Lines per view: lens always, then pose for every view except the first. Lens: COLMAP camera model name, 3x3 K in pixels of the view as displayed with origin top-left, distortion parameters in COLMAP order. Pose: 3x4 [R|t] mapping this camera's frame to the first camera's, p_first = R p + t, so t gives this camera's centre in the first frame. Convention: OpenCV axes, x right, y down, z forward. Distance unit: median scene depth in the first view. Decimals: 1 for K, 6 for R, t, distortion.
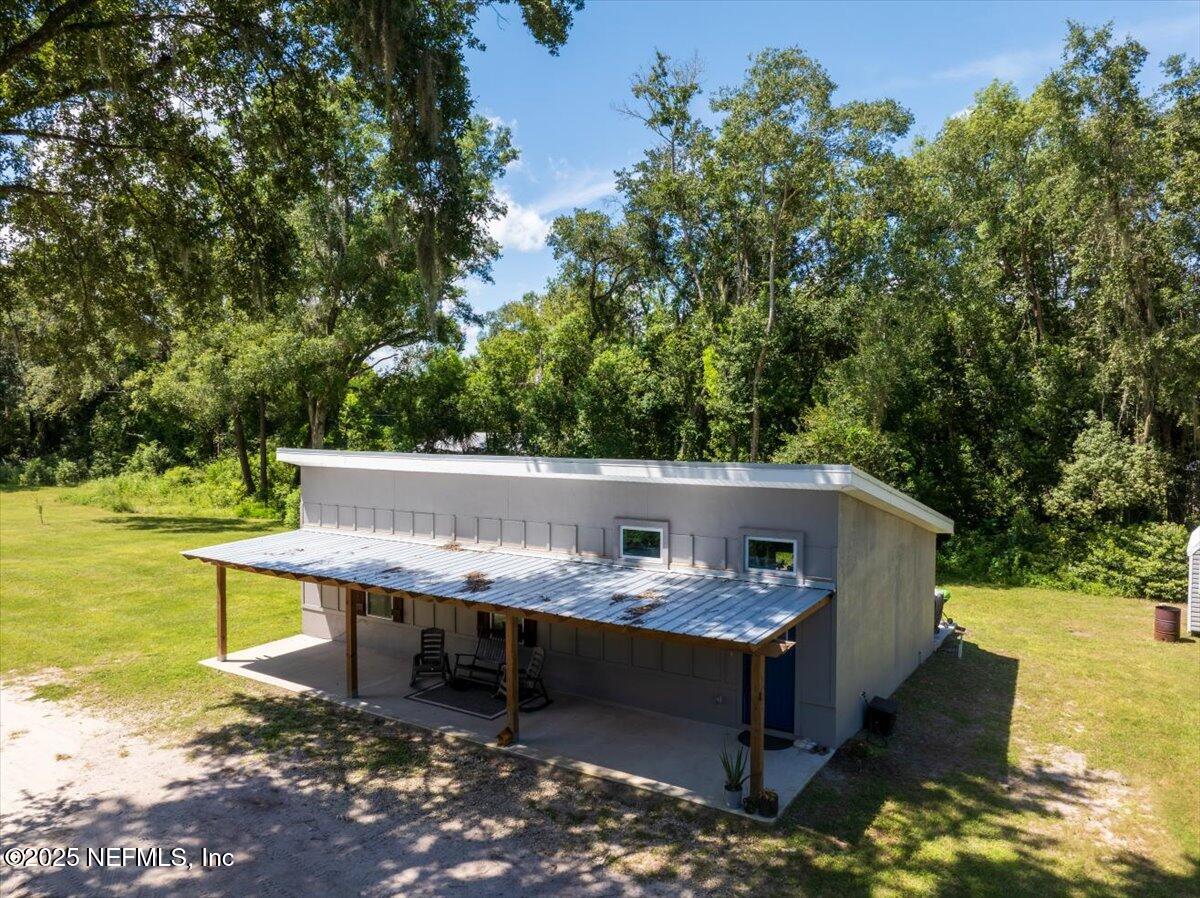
lens RADIAL K [[832.3, 0, 605.2], [0, 832.3, 453.4], [0, 0, 1]] dist [-0.040523, 0.005581]
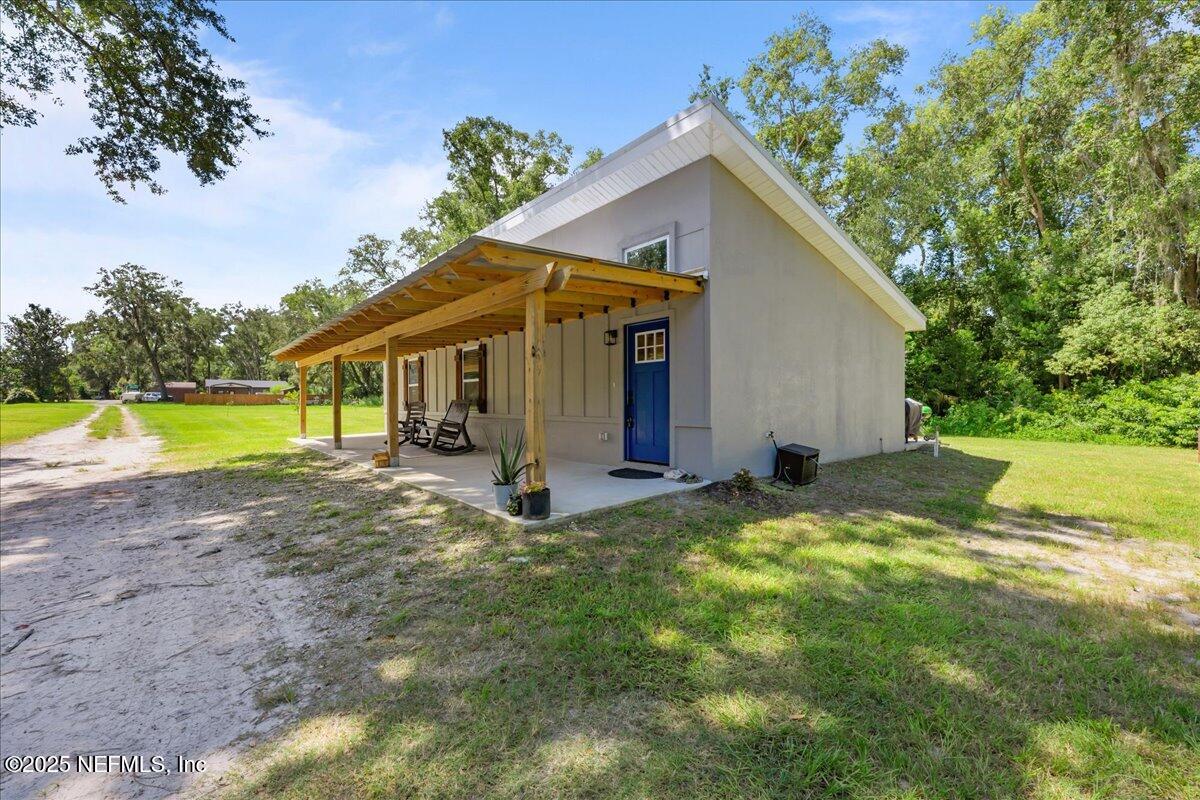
lens RADIAL K [[470.6, 0, 602.7], [0, 470.6, 406.6], [0, 0, 1]] dist [-0.000583, -0.000389]
pose [[0.962486, -0.003499, -0.271307, 0.141003], [-0.003383, 0.999684, -0.024897, 0.140255], [0.271309, 0.024881, 0.962171, 0.252253]]
